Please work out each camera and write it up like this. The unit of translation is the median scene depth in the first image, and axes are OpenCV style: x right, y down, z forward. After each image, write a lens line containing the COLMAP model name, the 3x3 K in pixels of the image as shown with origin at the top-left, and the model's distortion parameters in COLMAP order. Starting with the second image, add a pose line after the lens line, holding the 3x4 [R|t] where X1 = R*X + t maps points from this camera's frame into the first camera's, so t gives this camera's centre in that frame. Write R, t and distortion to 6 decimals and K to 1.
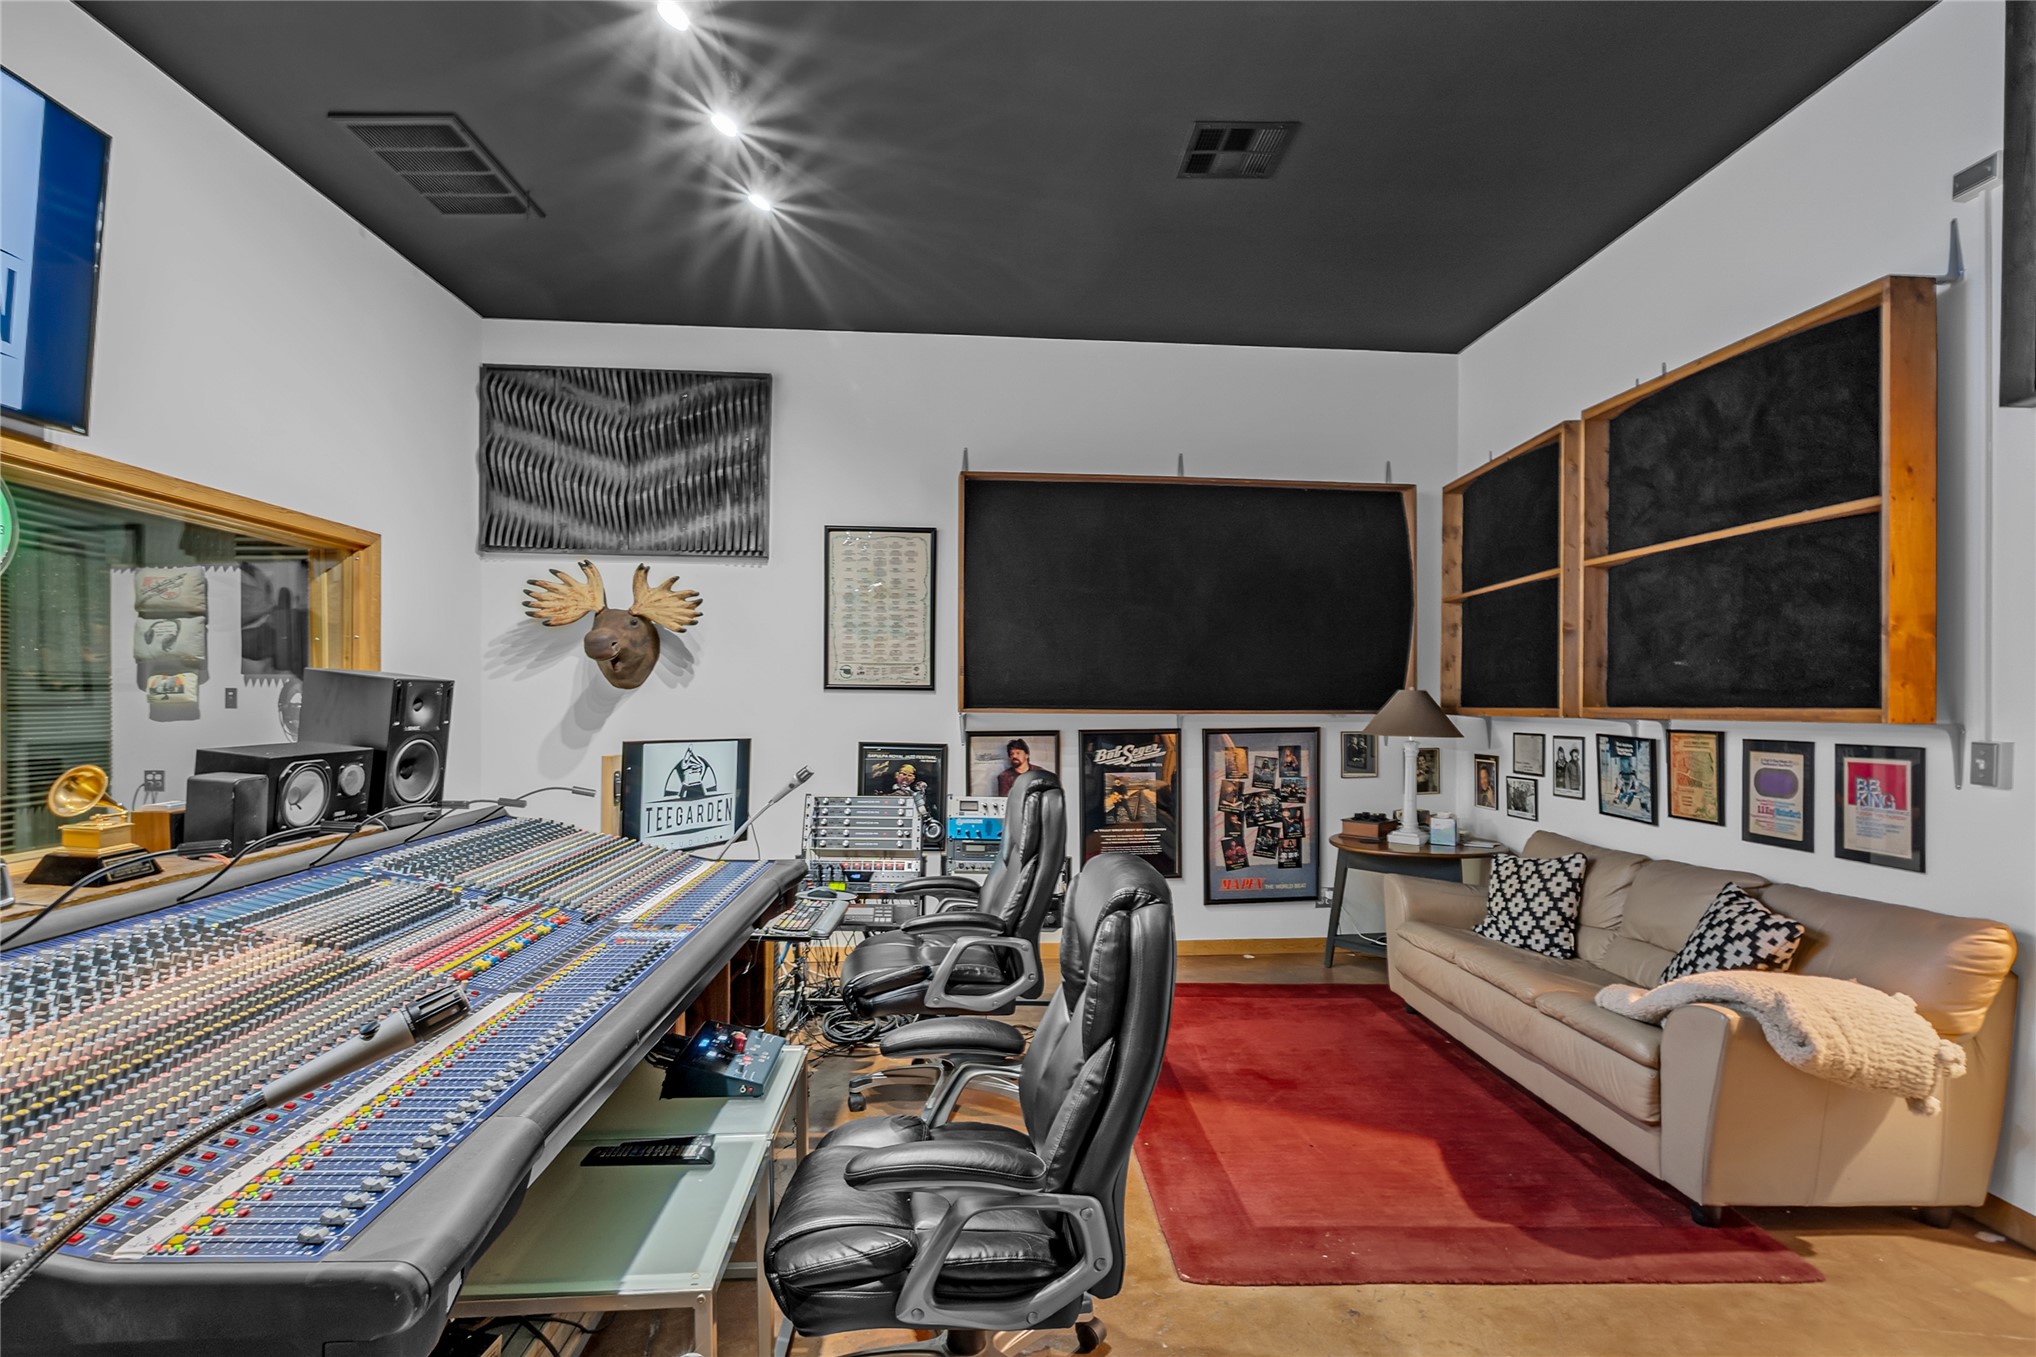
lens RADIAL K [[949.3, 0, 996.0], [0, 949.3, 692.1], [0, 0, 1]] dist [-0.007963, 0.000403]
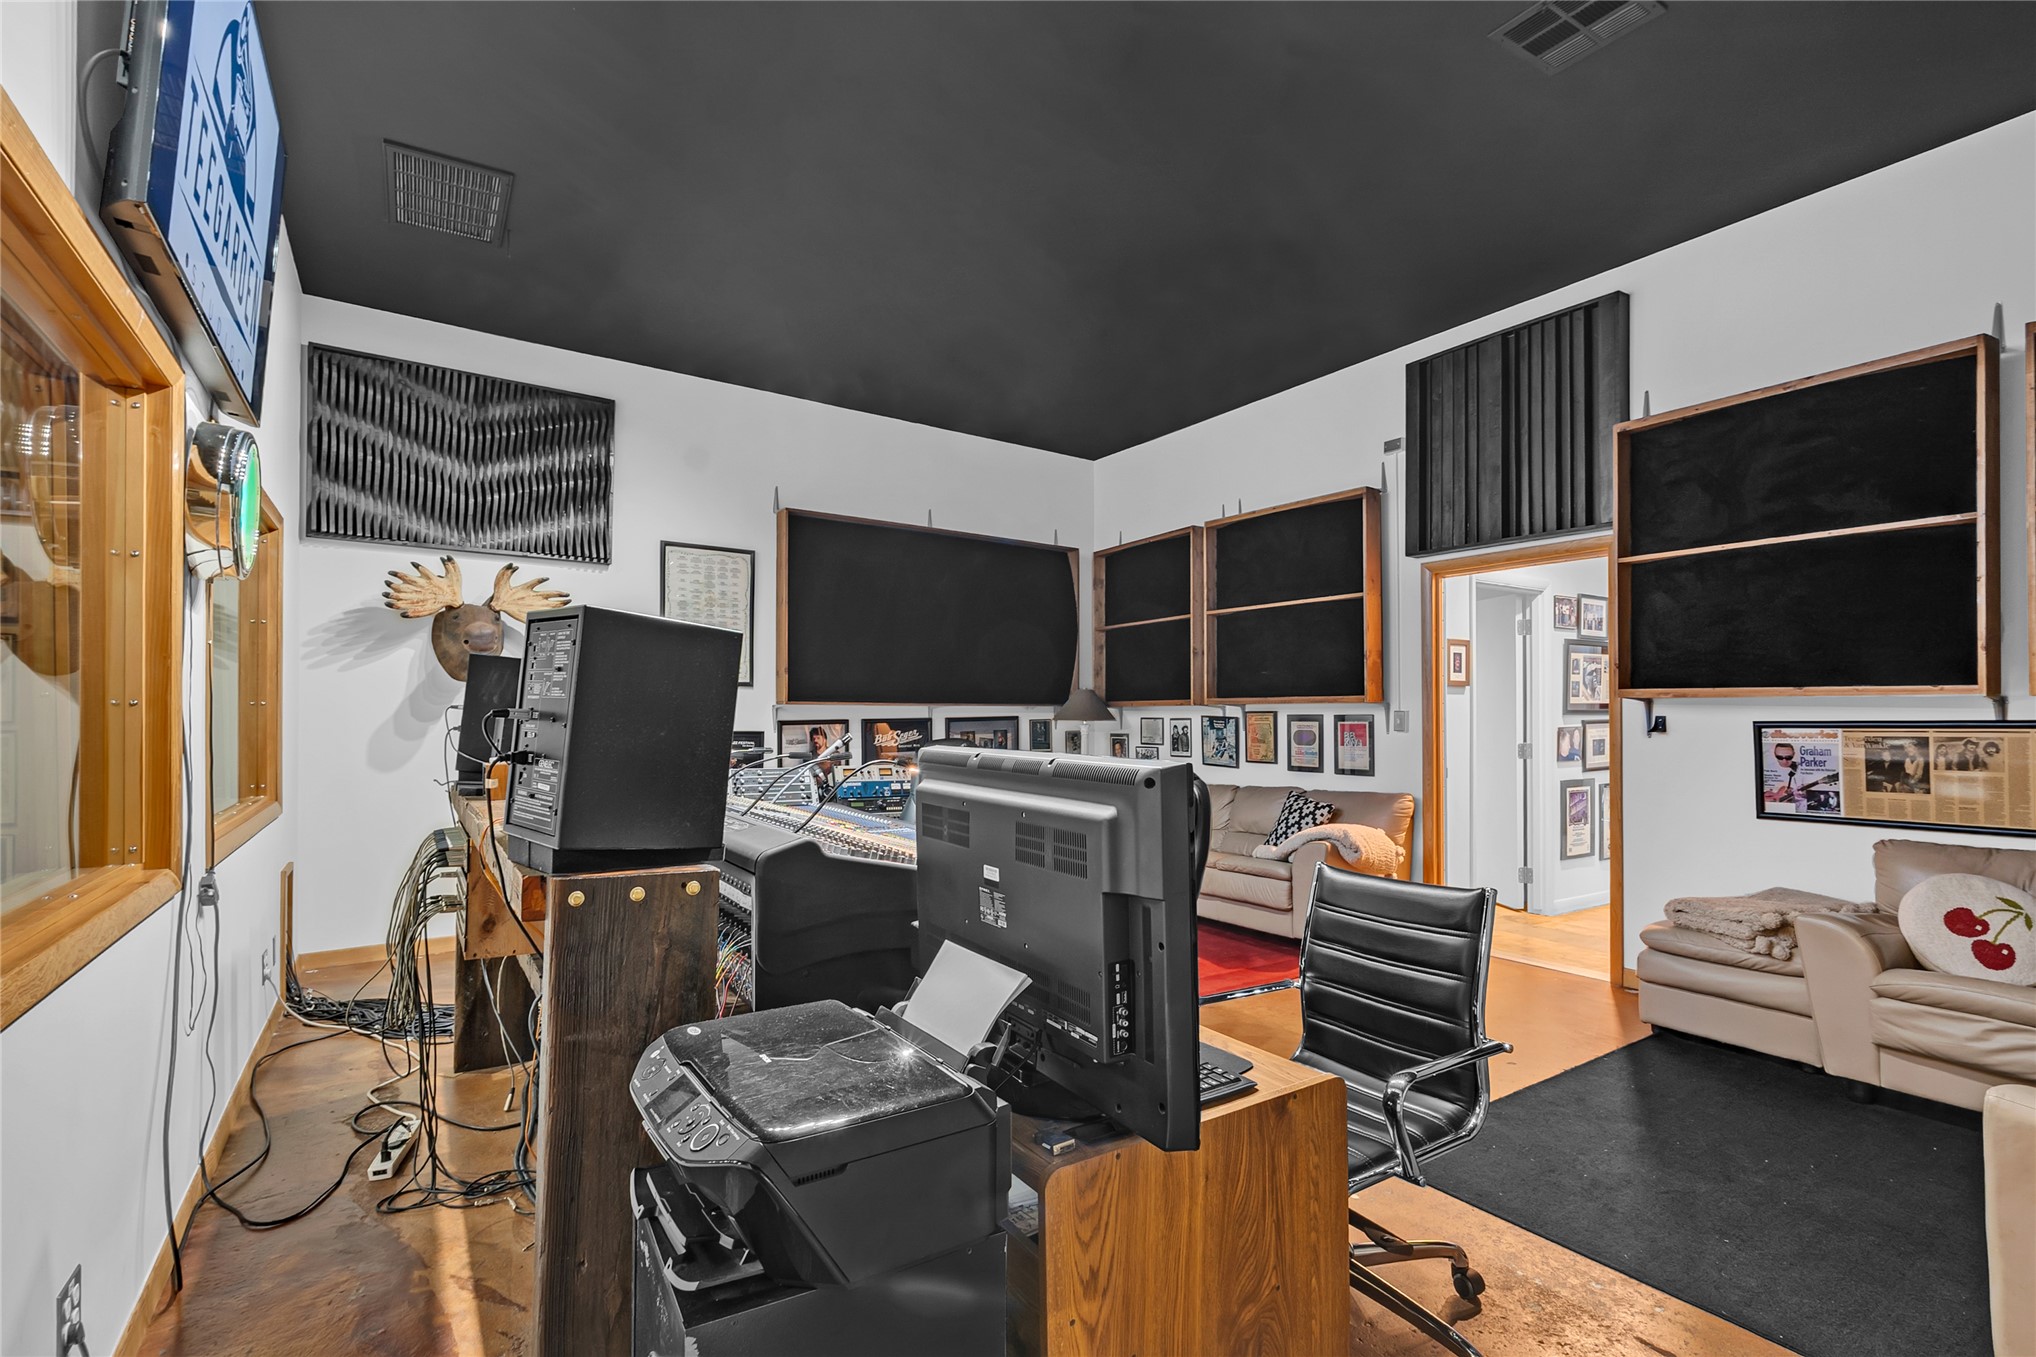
lens RADIAL K [[932.3, 0, 1022.1], [0, 932.3, 683.1], [0, 0, 1]] dist [-0.007251, 0.000029]
pose [[0.848632, 0.012399, 0.528838, -0.433615], [-0.001550, 0.999779, -0.020953, 0.019479], [-0.528981, 0.016962, 0.848464, -0.186088]]
